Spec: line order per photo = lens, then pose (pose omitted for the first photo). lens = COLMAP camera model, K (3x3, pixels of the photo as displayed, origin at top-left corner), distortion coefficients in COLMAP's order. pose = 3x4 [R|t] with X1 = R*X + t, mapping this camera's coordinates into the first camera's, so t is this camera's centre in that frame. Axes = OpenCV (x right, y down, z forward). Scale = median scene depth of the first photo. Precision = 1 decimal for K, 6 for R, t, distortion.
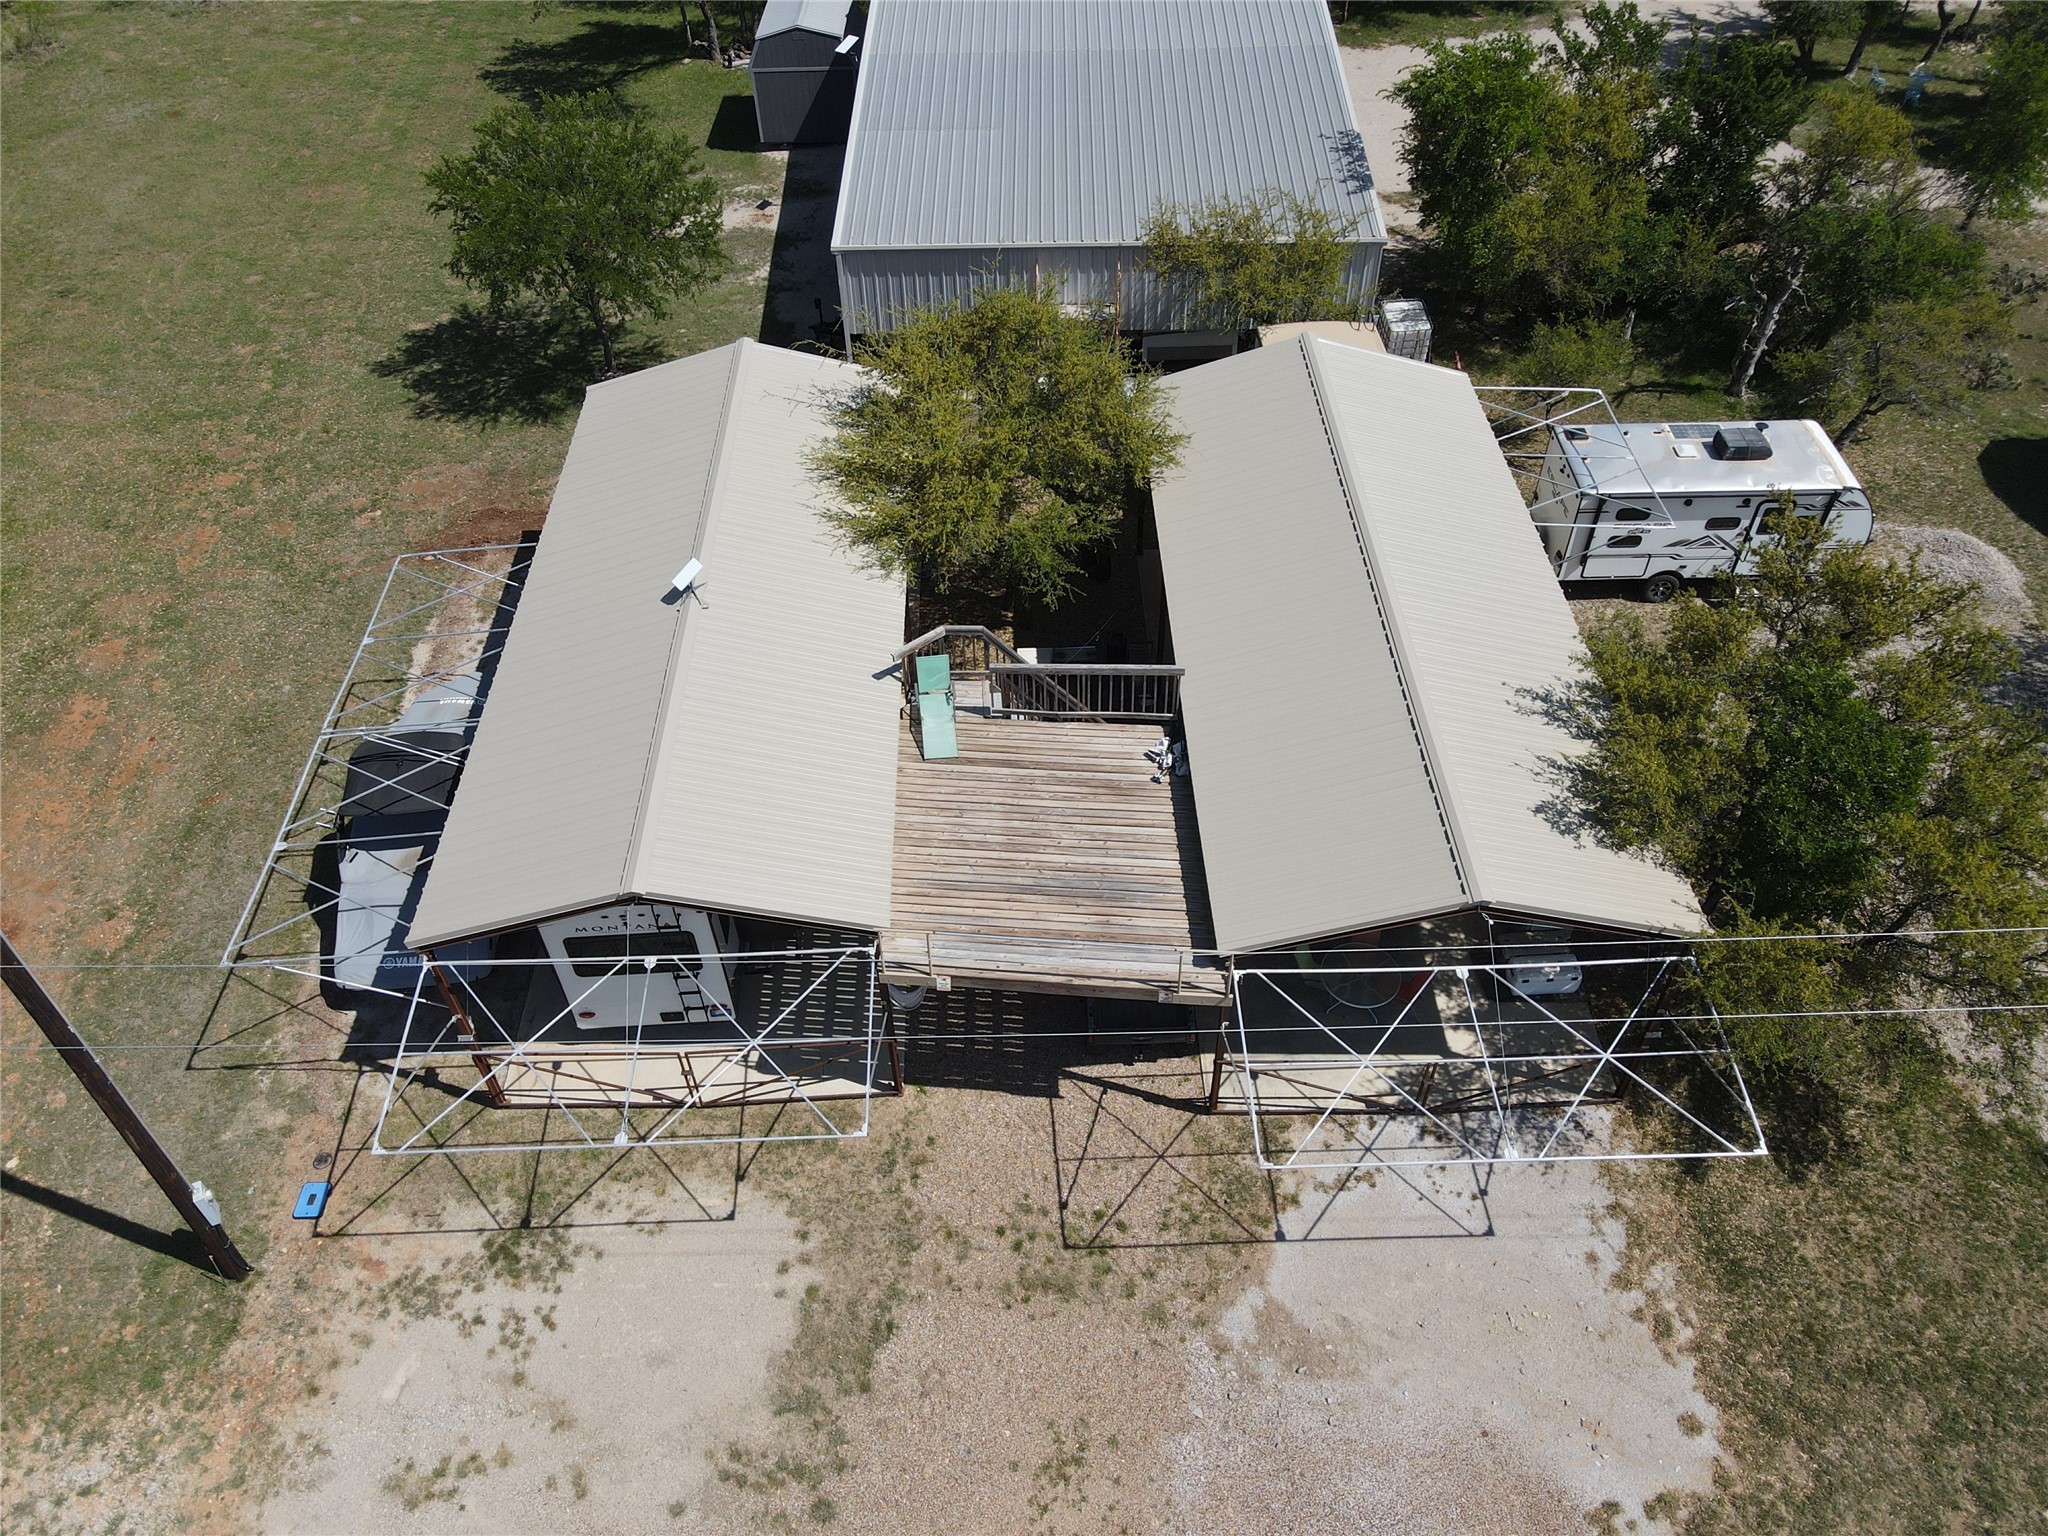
lens RADIAL K [[1486.4, 0, 1009.4], [0, 1486.4, 771.4], [0, 0, 1]] dist [0.015704, 0.009432]
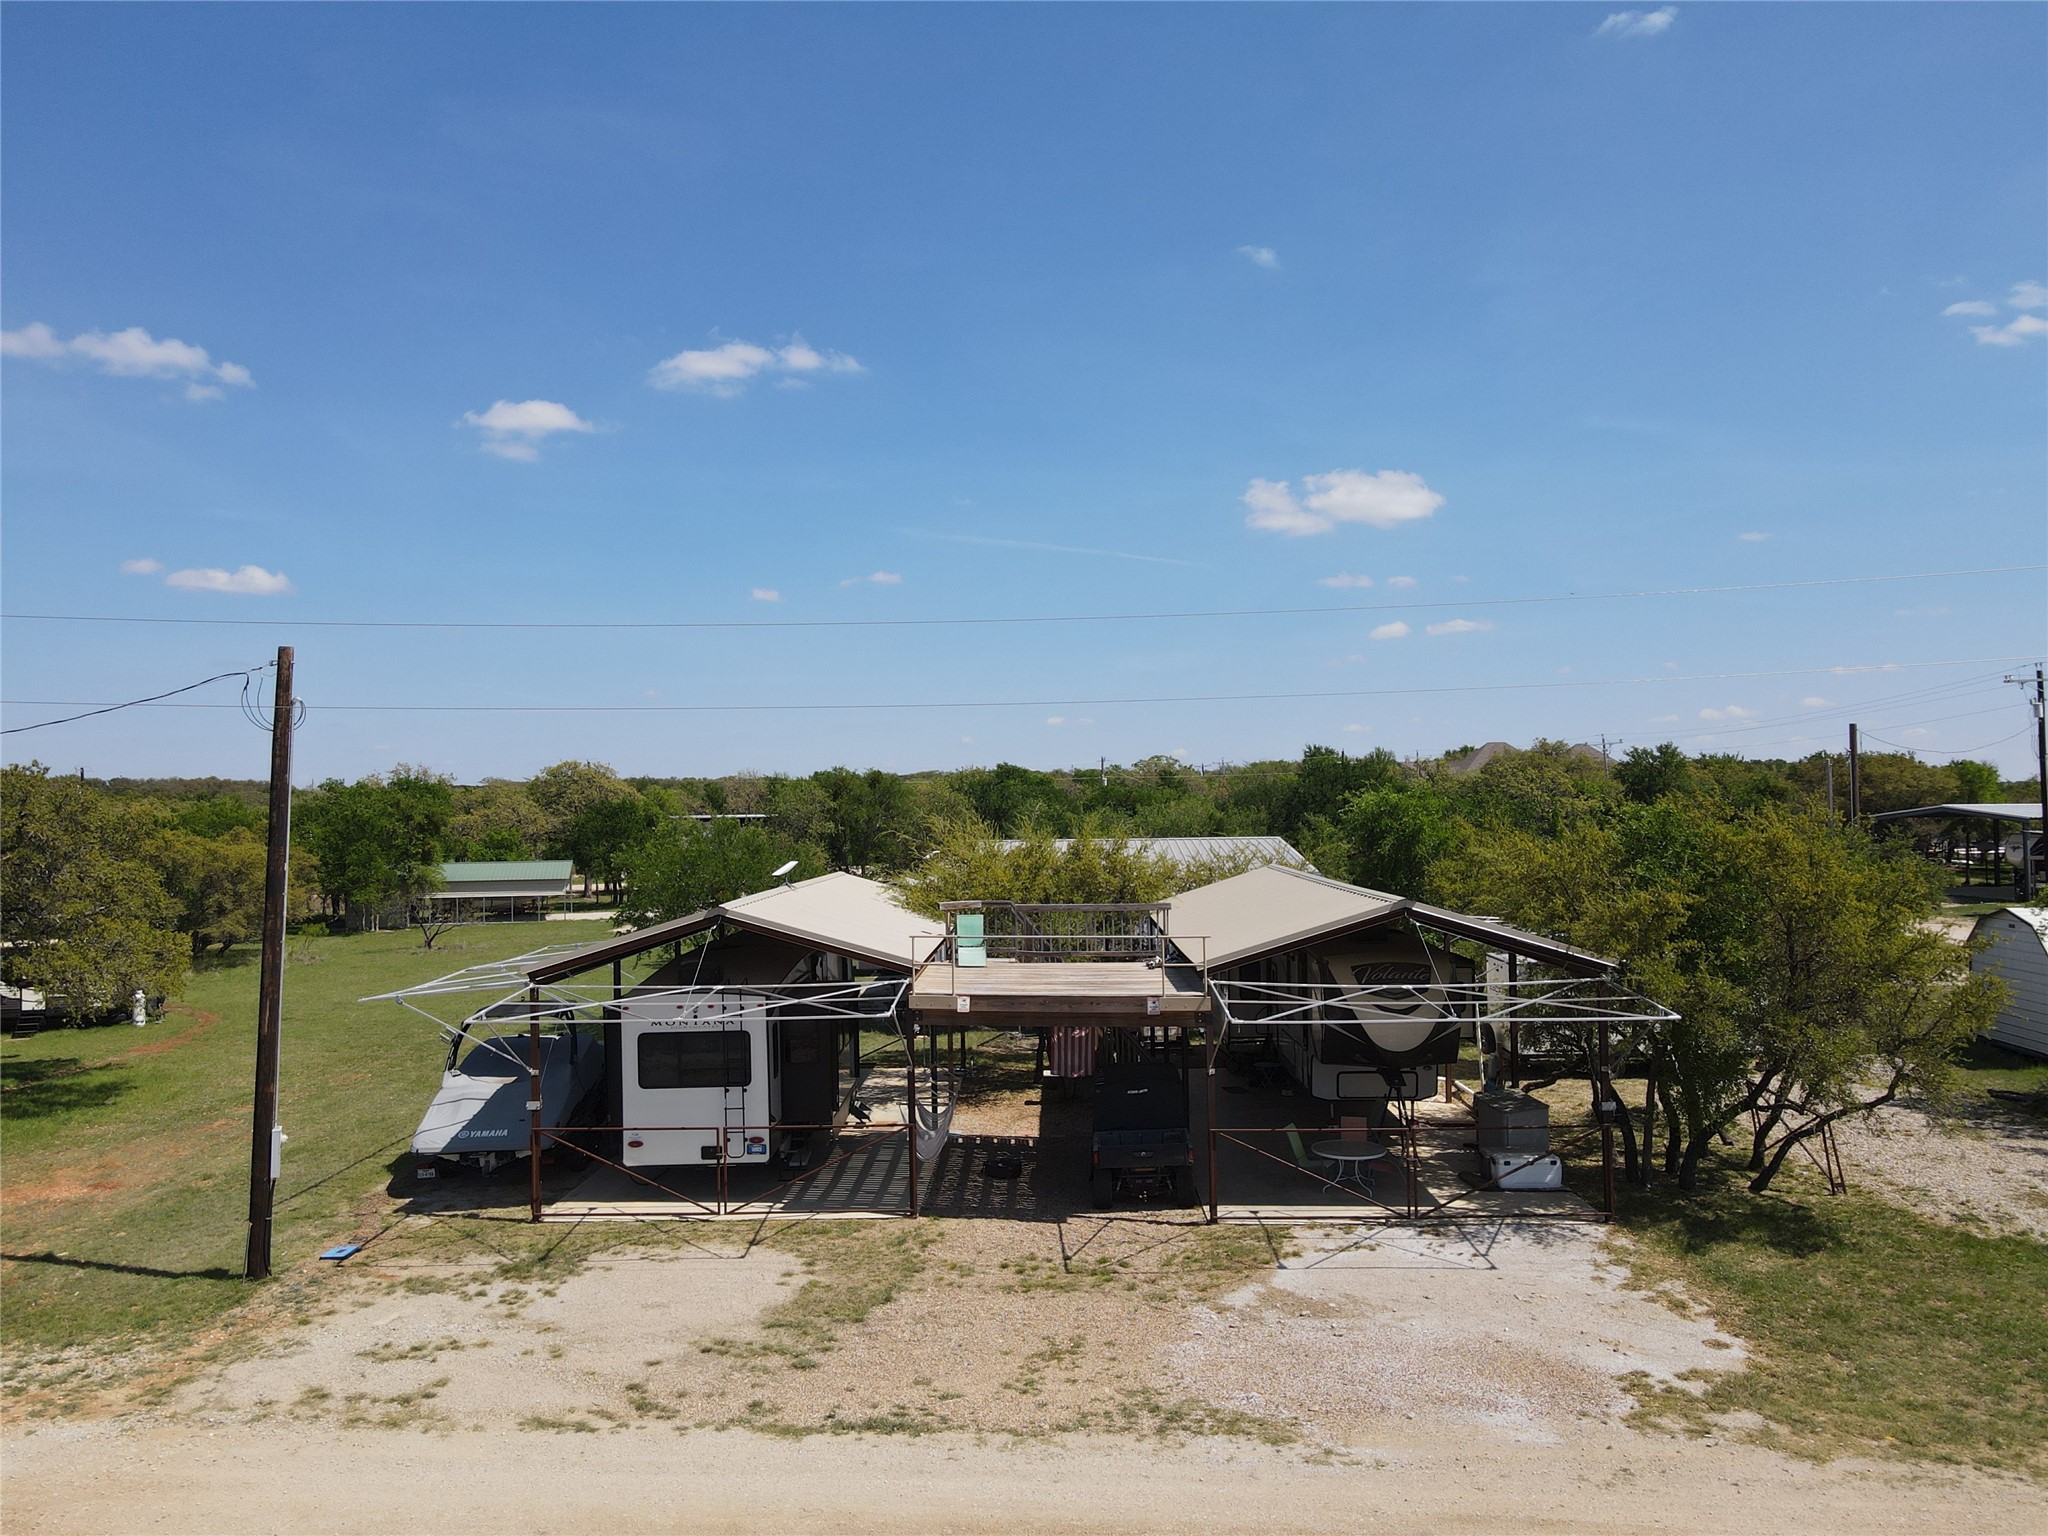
lens RADIAL K [[1486.4, 0, 1014.2], [0, 1486.4, 779.5], [0, 0, 1]] dist [0.015704, 0.009432]
pose [[0.998985, 0.006314, -0.044604, 0.044635], [-0.036874, 0.683383, -0.729128, 0.835055], [0.025878, 0.730033, 0.682922, 0.069852]]
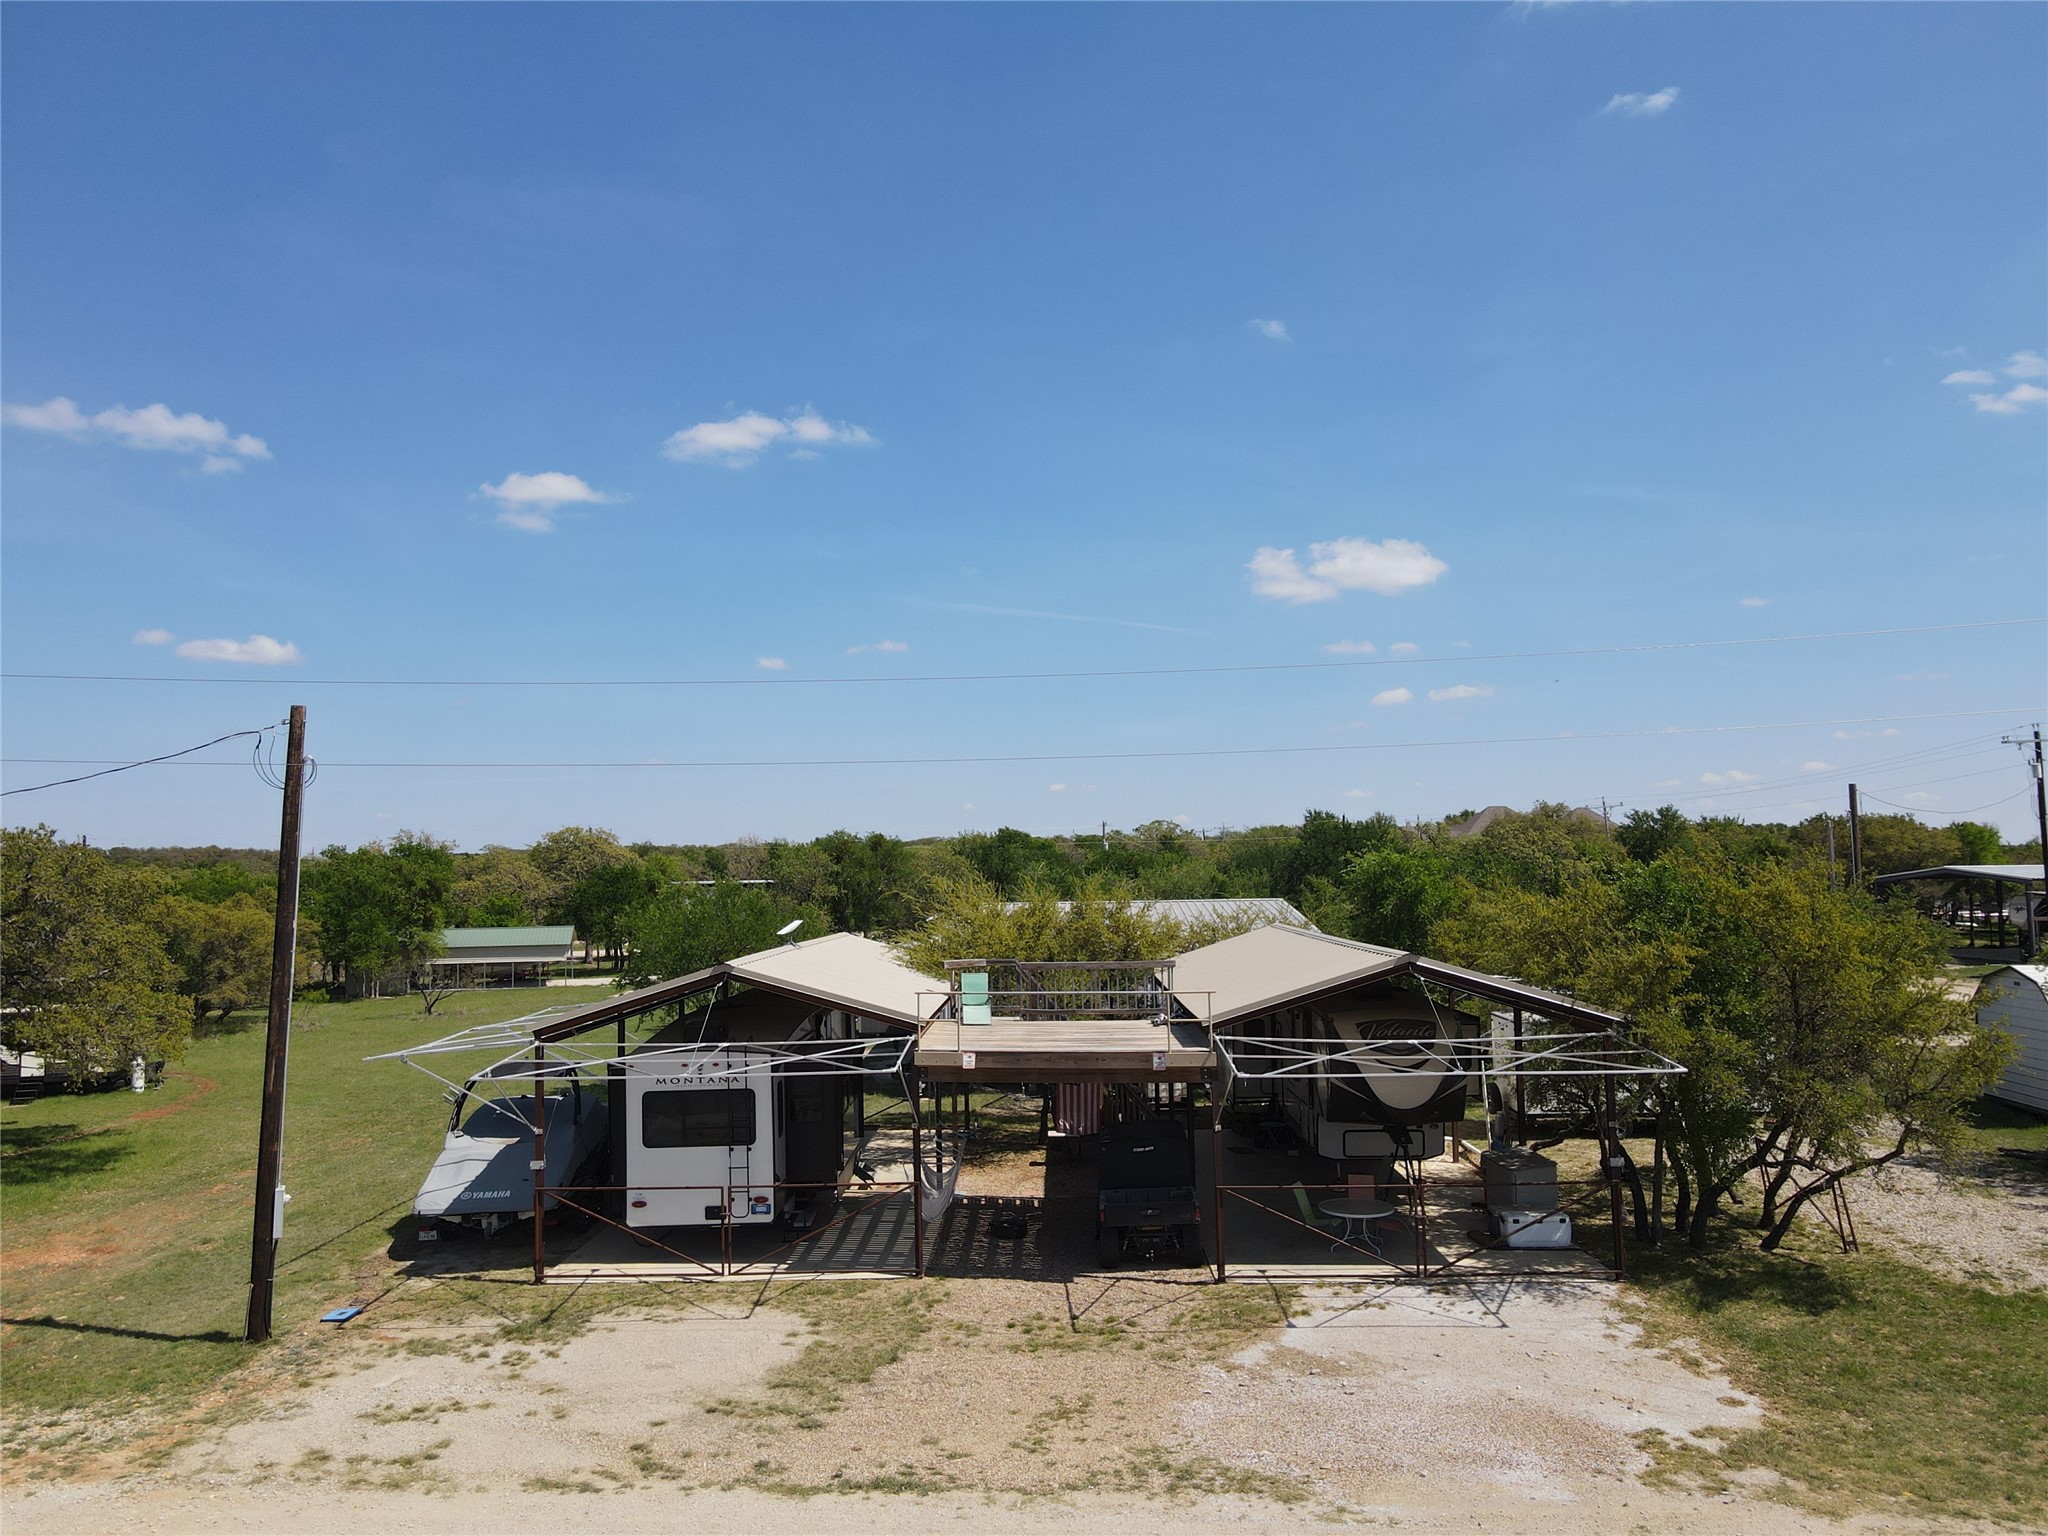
lens RADIAL K [[1486.4, 0, 1014.6], [0, 1486.4, 779.6], [0, 0, 1]] dist [0.015704, 0.009432]
pose [[0.998990, 0.001167, -0.044920, 0.041901], [-0.034882, 0.650337, -0.758844, 0.846207], [0.028328, 0.759645, 0.649721, 0.070050]]
